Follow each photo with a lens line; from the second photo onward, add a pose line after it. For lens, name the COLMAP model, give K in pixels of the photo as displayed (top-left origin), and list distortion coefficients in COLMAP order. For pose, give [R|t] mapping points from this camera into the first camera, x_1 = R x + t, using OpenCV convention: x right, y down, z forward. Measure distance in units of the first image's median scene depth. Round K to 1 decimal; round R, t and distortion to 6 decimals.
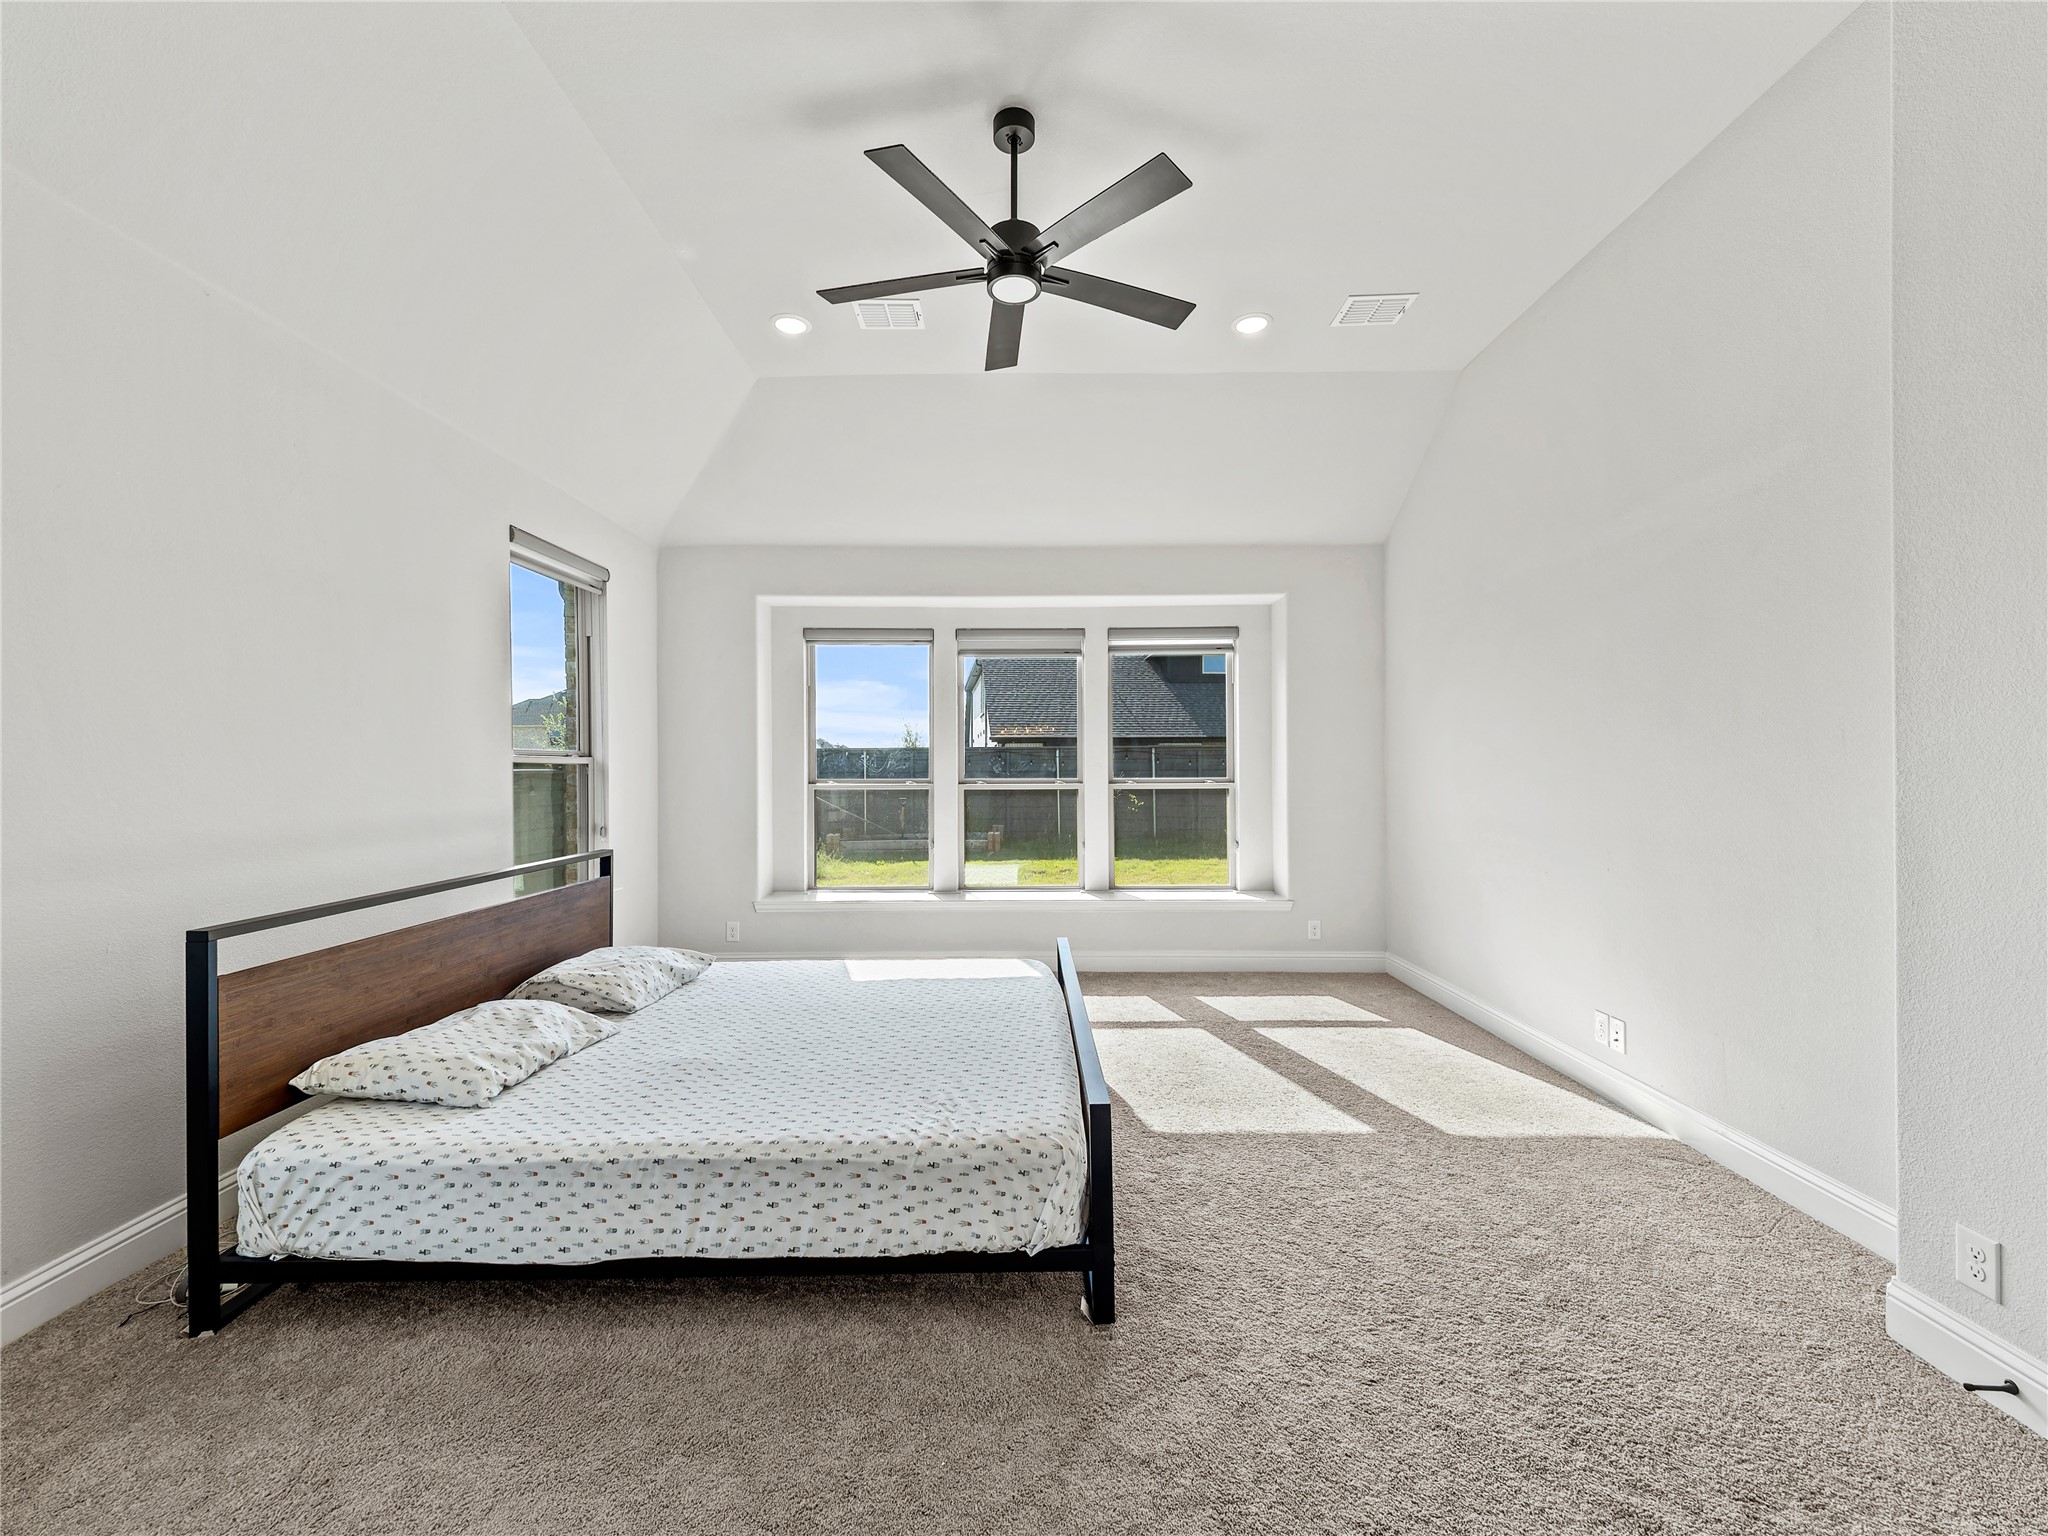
lens RADIAL K [[882.5, 0, 1024.0], [0, 882.5, 768.0], [0, 0, 1]] dist [0.045684, -0.014507]
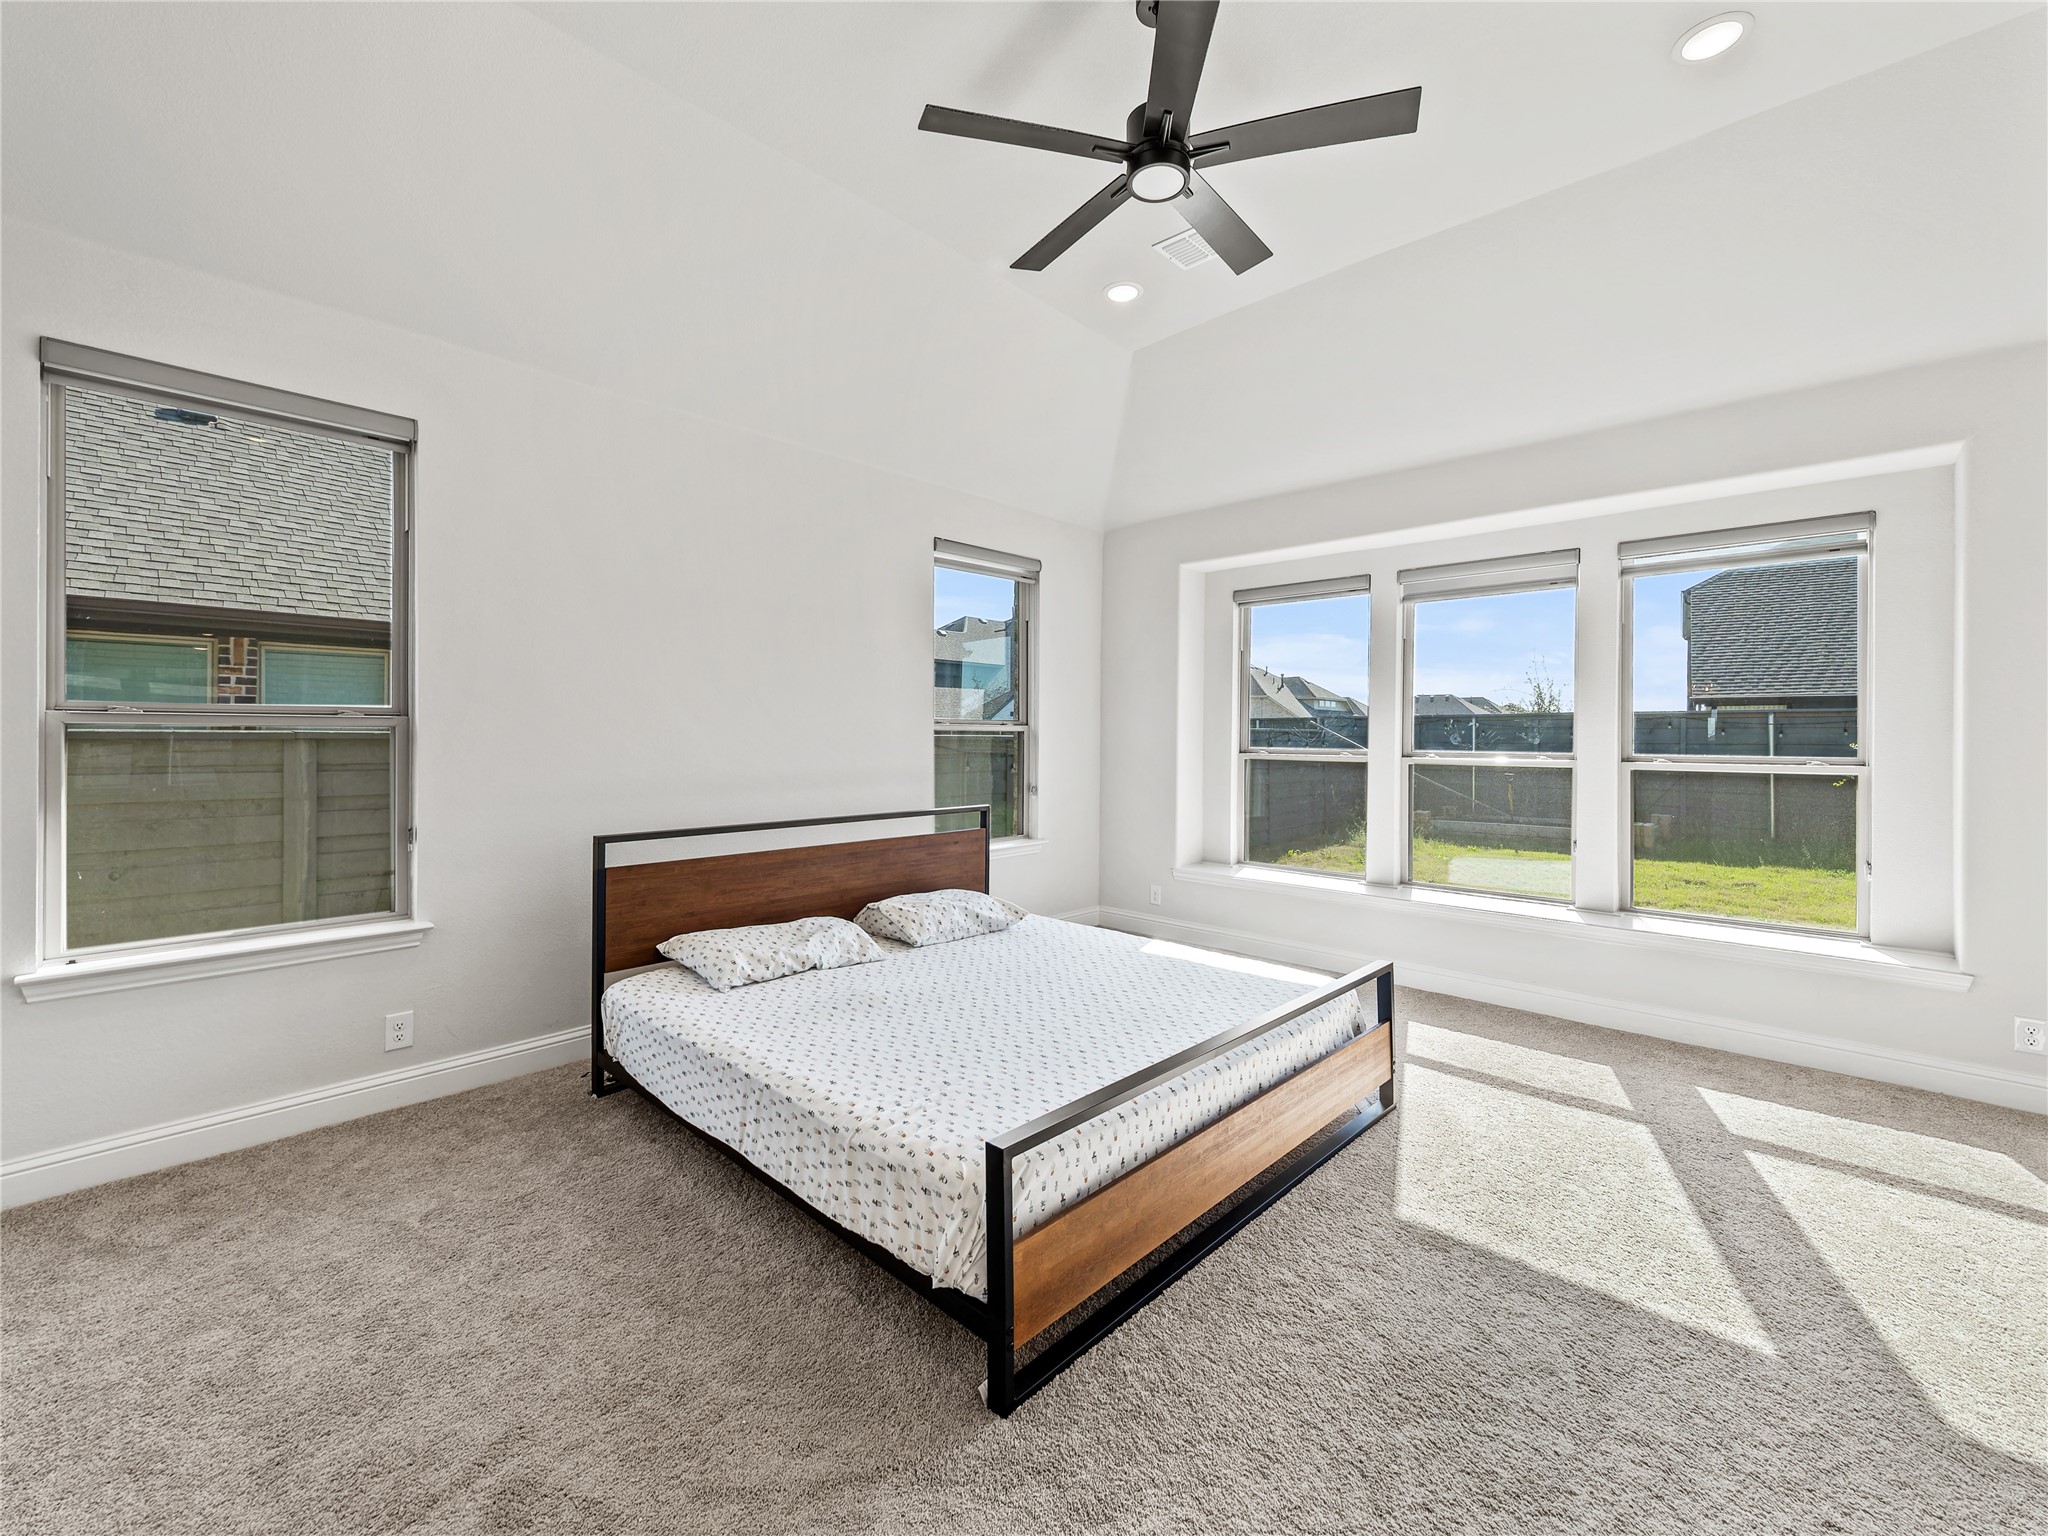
lens RADIAL K [[865.9, 0, 1020.1], [0, 865.9, 746.4], [0, 0, 1]] dist [0.036025, -0.018928]
pose [[0.717529, 0.014099, -0.696386, 0.291505], [-0.007658, 0.999894, 0.012354, 0.000559], [0.696487, -0.003531, 0.717561, 0.194188]]
